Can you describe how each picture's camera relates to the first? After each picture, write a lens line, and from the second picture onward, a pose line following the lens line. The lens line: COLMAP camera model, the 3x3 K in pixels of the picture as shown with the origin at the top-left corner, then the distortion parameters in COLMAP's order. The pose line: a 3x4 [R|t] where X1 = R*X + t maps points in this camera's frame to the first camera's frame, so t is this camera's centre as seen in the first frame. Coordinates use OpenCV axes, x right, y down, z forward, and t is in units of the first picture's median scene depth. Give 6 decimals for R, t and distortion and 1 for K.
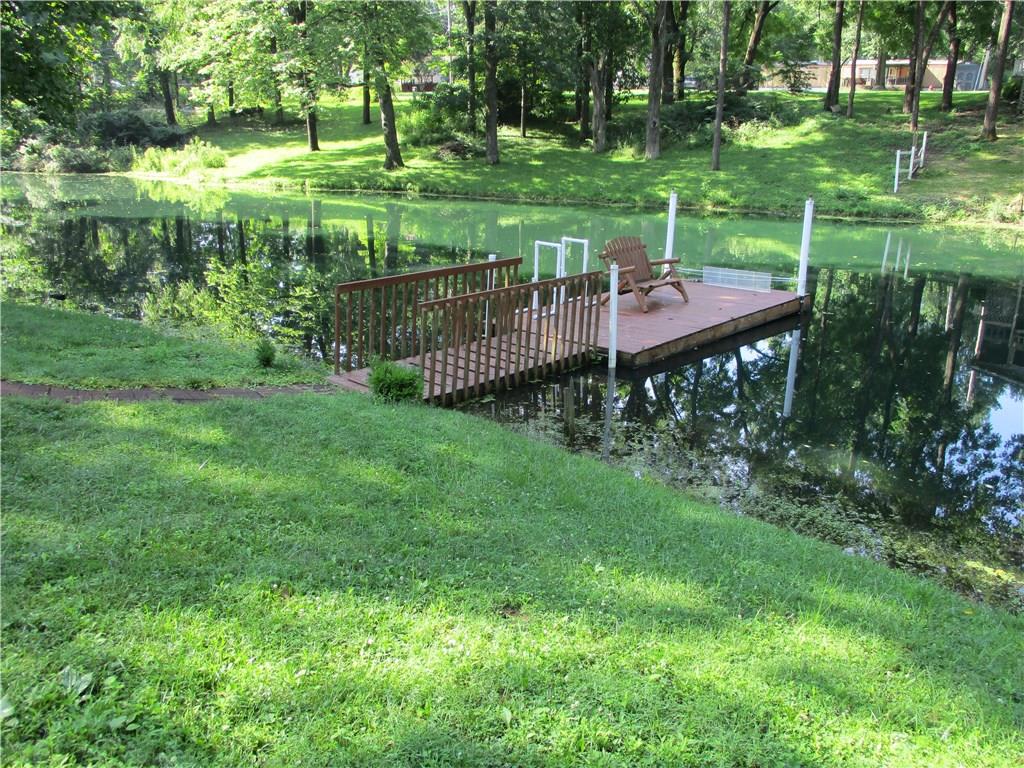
lens RADIAL K [[857.0, 0, 513.0], [0, 857.0, 370.1], [0, 0, 1]] dist [-0.026572, 0.020552]
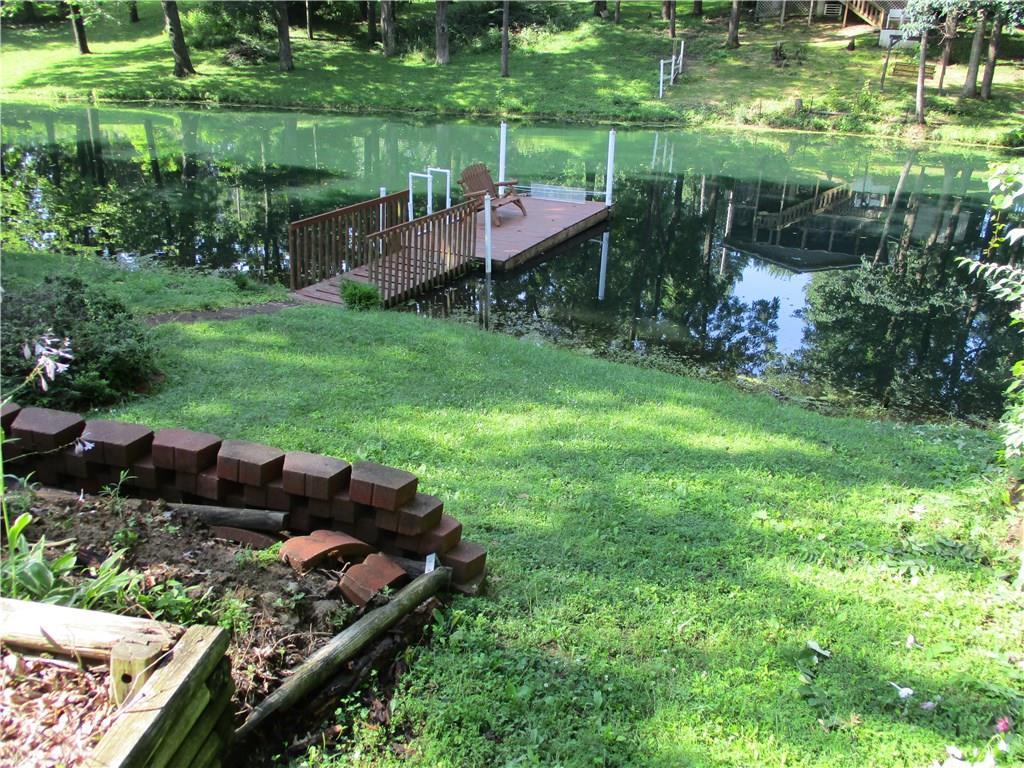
lens RADIAL K [[851.3, 0, 512.0], [0, 851.3, 384.0], [0, 0, 1]] dist [-0.012296, -0.002288]
pose [[0.965667, -0.096281, 0.241280, -0.046958], [0.061713, 0.987217, 0.146951, -0.006049], [-0.252345, -0.127016, 0.959265, -0.077951]]
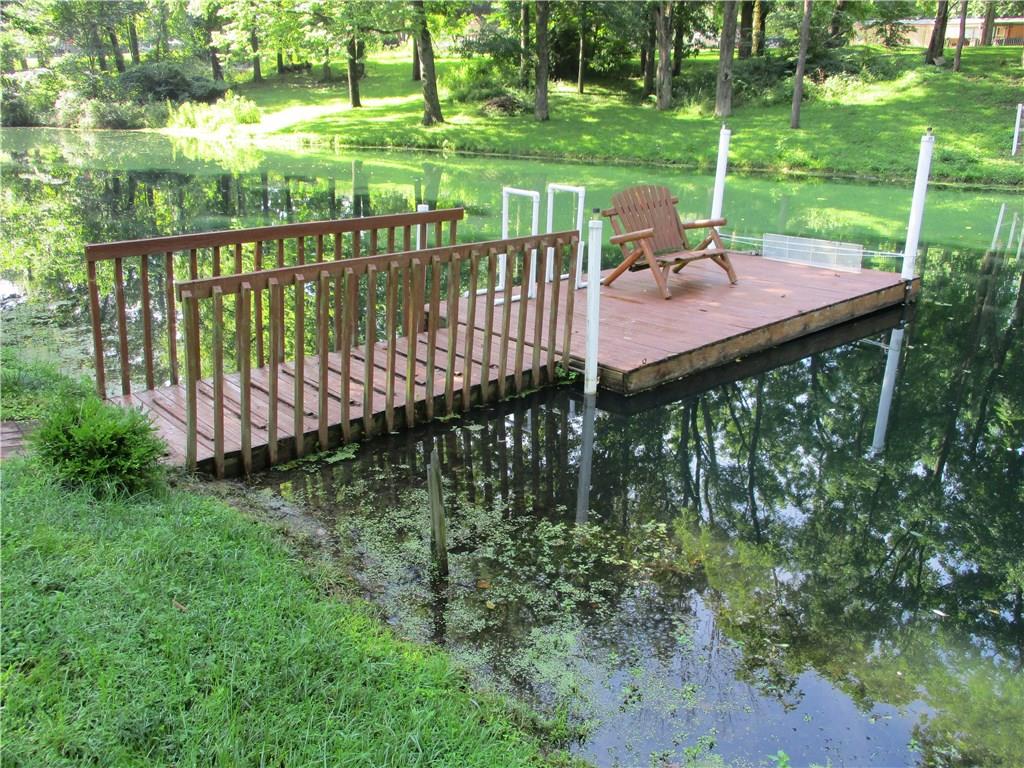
lens RADIAL K [[857.0, 0, 513.0], [0, 857.0, 370.1], [0, 0, 1]] dist [-0.026572, 0.020552]
pose [[0.996275, 0.032723, -0.079780, 0.027301], [-0.030104, 0.998975, 0.033807, -0.009404], [0.080804, -0.031279, 0.996239, 0.099415]]
